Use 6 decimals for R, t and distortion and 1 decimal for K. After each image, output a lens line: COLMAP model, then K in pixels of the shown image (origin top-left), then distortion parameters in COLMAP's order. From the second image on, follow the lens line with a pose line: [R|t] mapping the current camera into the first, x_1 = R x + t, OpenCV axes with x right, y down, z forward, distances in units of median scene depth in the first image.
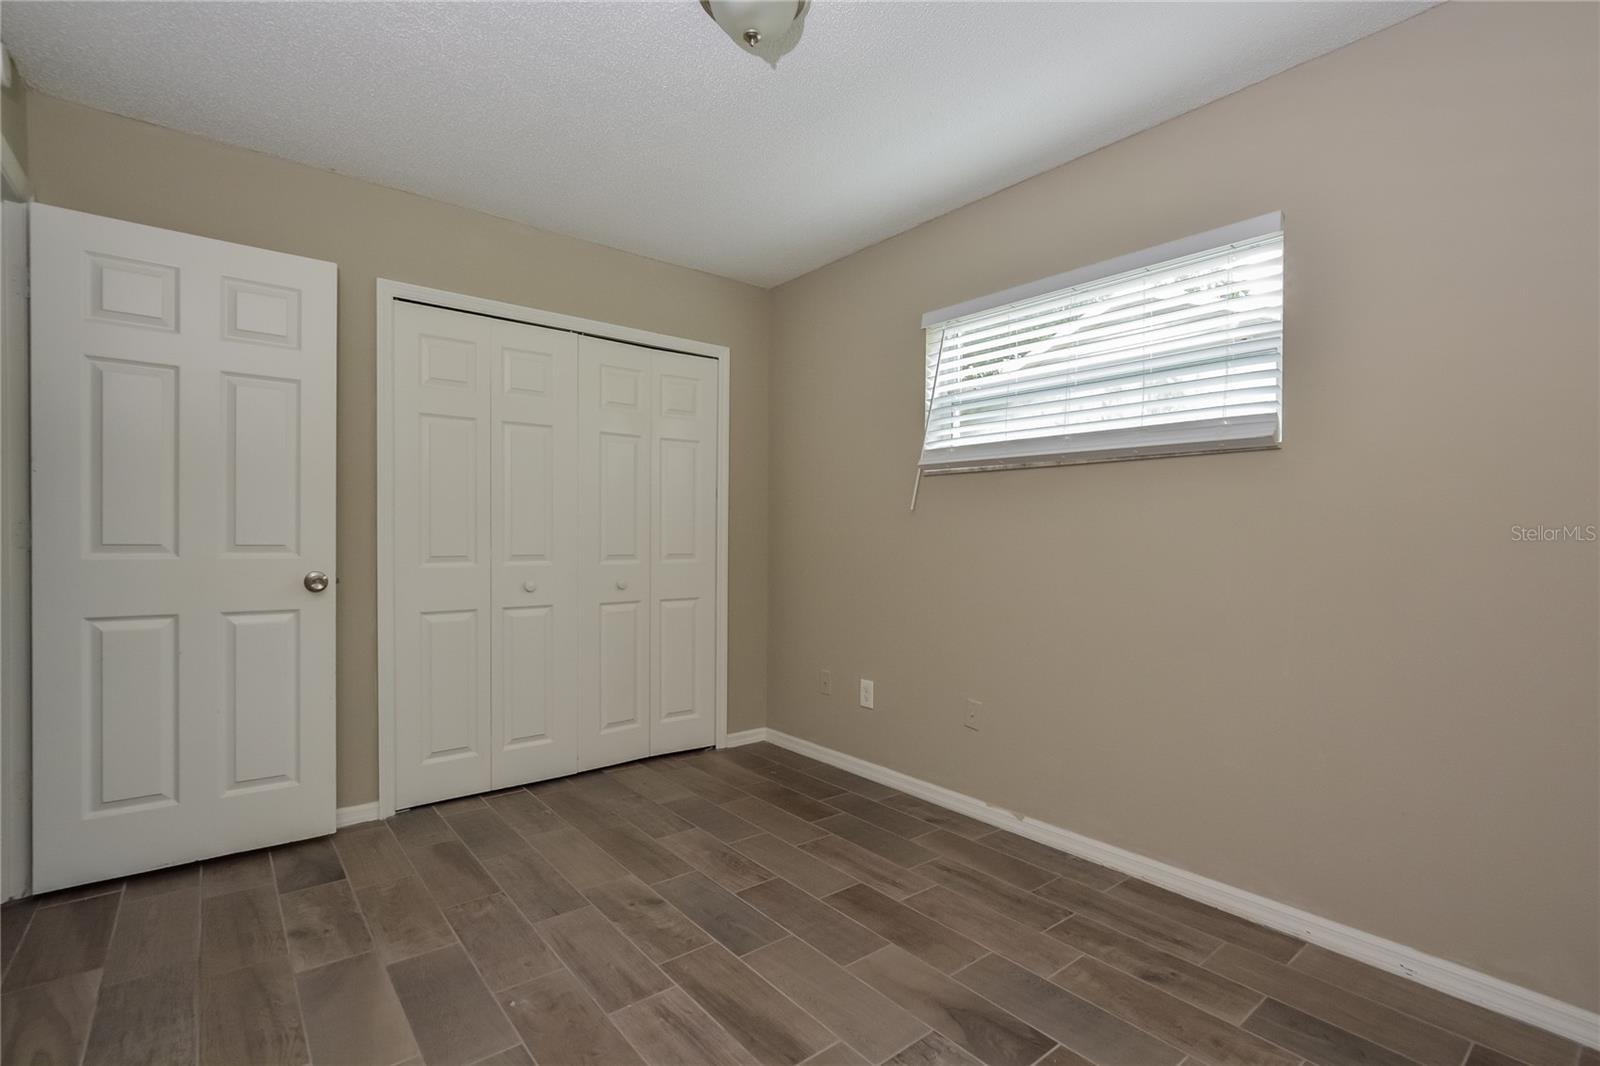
lens RADIAL K [[721.9, 0, 796.8], [0, 721.9, 539.3], [0, 0, 1]] dist [-0.021919, 0.009401]
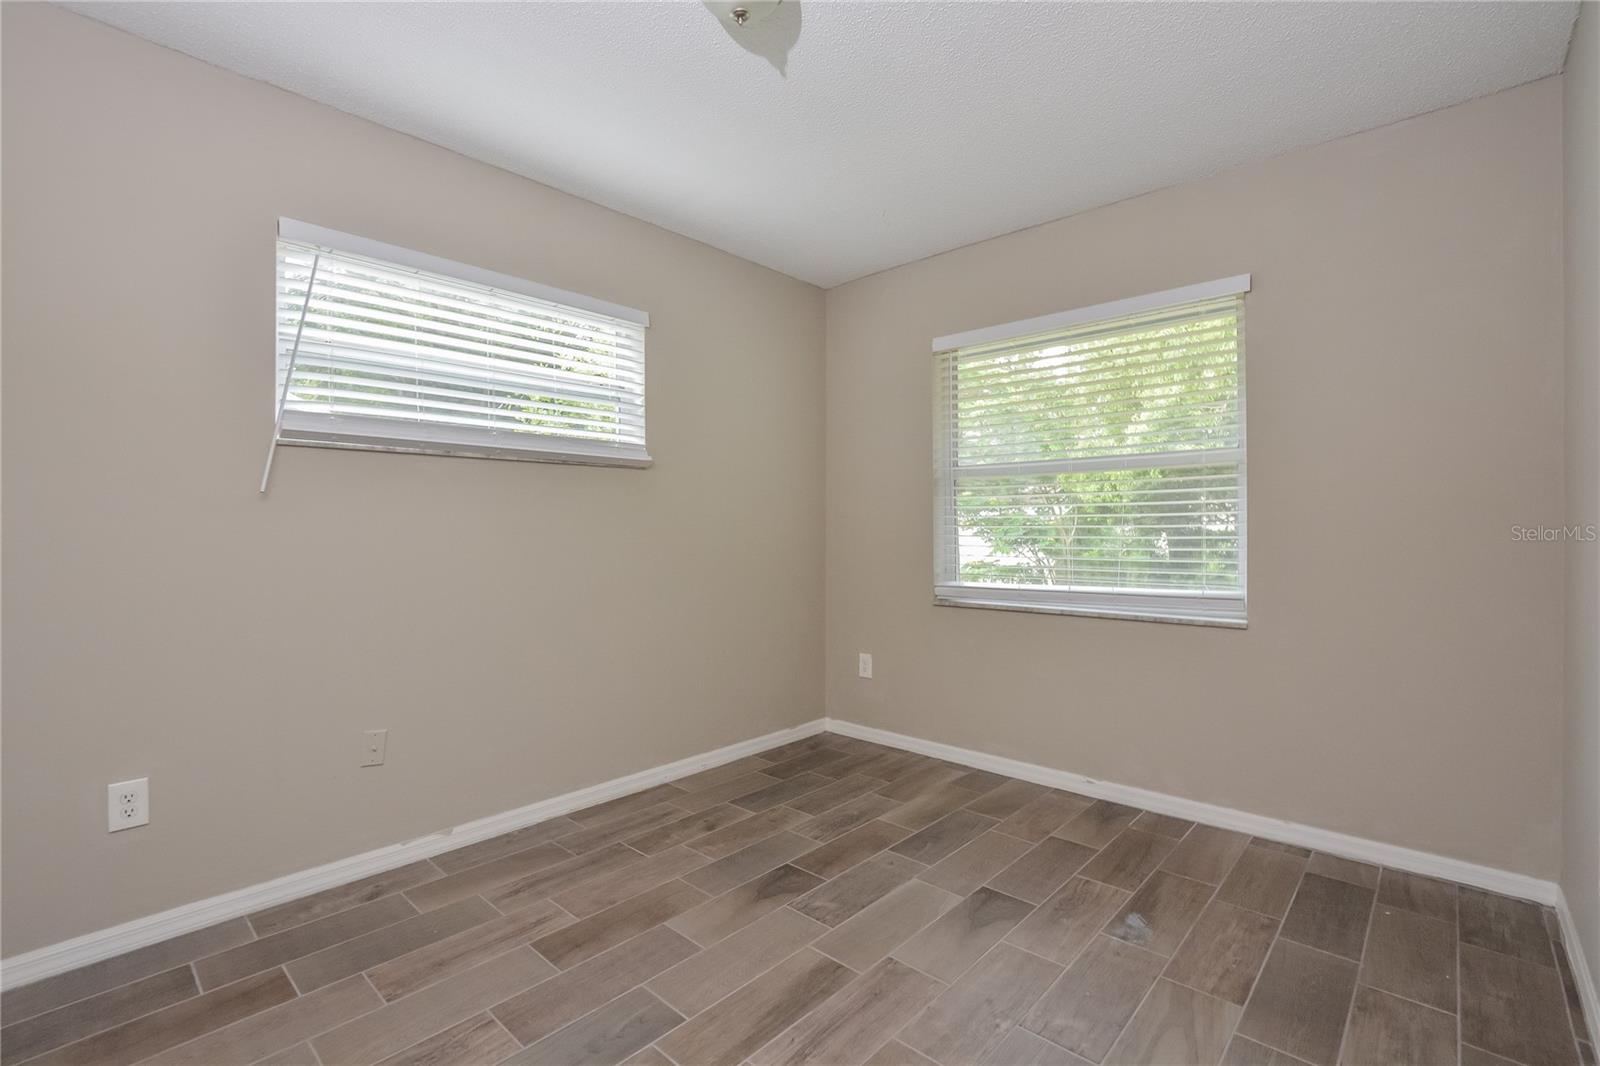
lens RADIAL K [[721.9, 0, 796.8], [0, 721.9, 539.3], [0, 0, 1]] dist [-0.021919, 0.009401]
pose [[-0.130547, -0.025873, 0.991104, -0.767023], [0.005766, 0.999623, 0.026855, -0.008667], [-0.991425, 0.009221, -0.130349, 0.808503]]
